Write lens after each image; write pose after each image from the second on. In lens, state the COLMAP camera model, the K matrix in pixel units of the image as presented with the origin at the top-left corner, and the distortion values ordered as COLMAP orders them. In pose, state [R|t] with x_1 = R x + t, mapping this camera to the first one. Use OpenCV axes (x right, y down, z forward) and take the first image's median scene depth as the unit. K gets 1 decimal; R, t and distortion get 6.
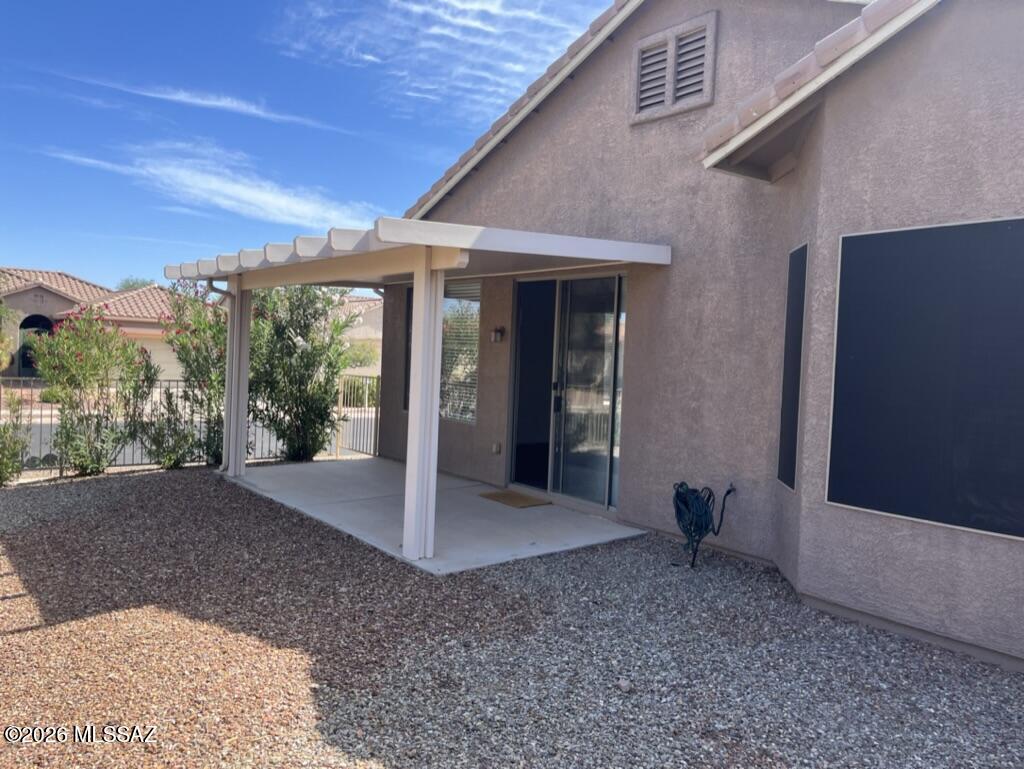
lens RADIAL K [[780.1, 0, 512.0], [0, 780.1, 384.5], [0, 0, 1]] dist [0.096513, -0.140814]
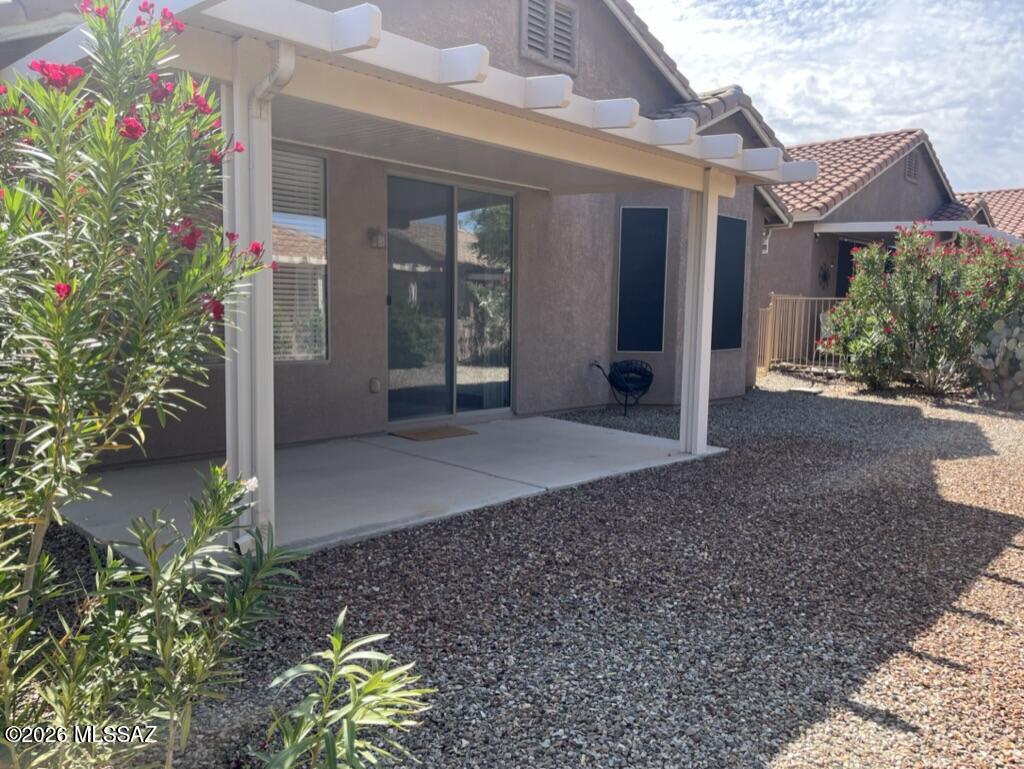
lens RADIAL K [[780.1, 0, 512.0], [0, 780.1, 384.5], [0, 0, 1]] dist [0.096513, -0.140814]
pose [[-0.153715, -0.139365, 0.978238, -1.135491], [0.018120, 0.989440, 0.143808, -0.042675], [-0.987949, 0.039831, -0.149566, 1.386458]]
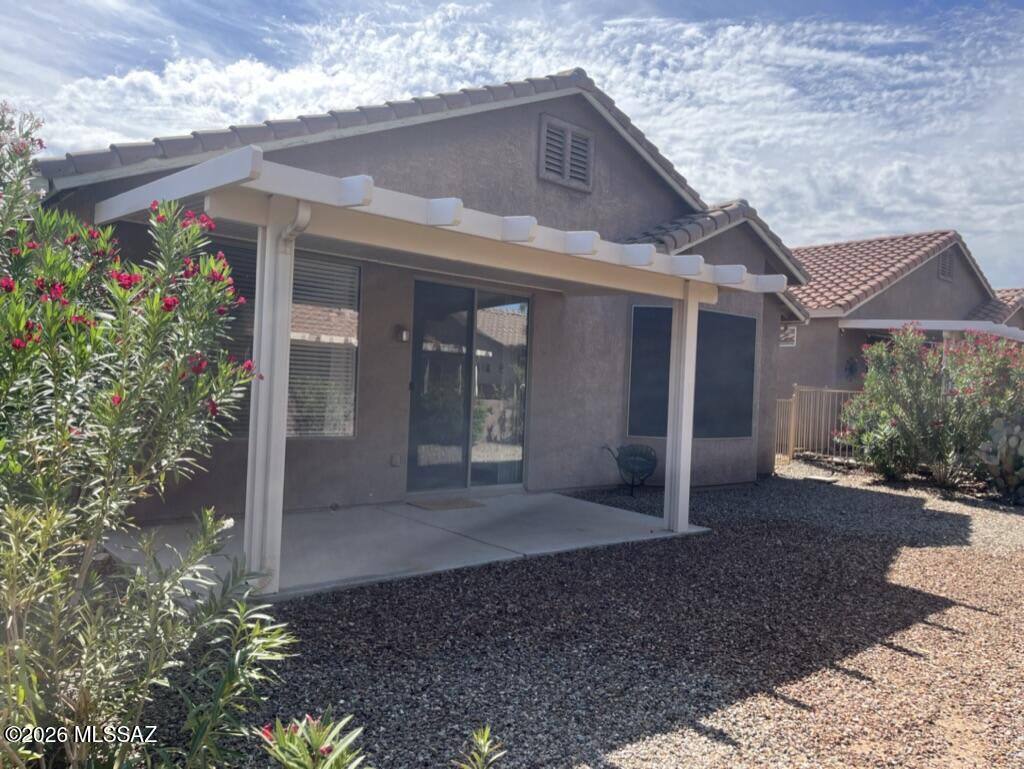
lens RADIAL K [[771.0, 0, 512.0], [0, 771.0, 384.5], [0, 0, 1]] dist [0.092076, -0.137543]
pose [[-0.071803, -0.041761, 0.996544, -1.273042], [-0.002169, 0.999127, 0.041713, -0.059970], [-0.997416, 0.000834, -0.071831, 1.316687]]
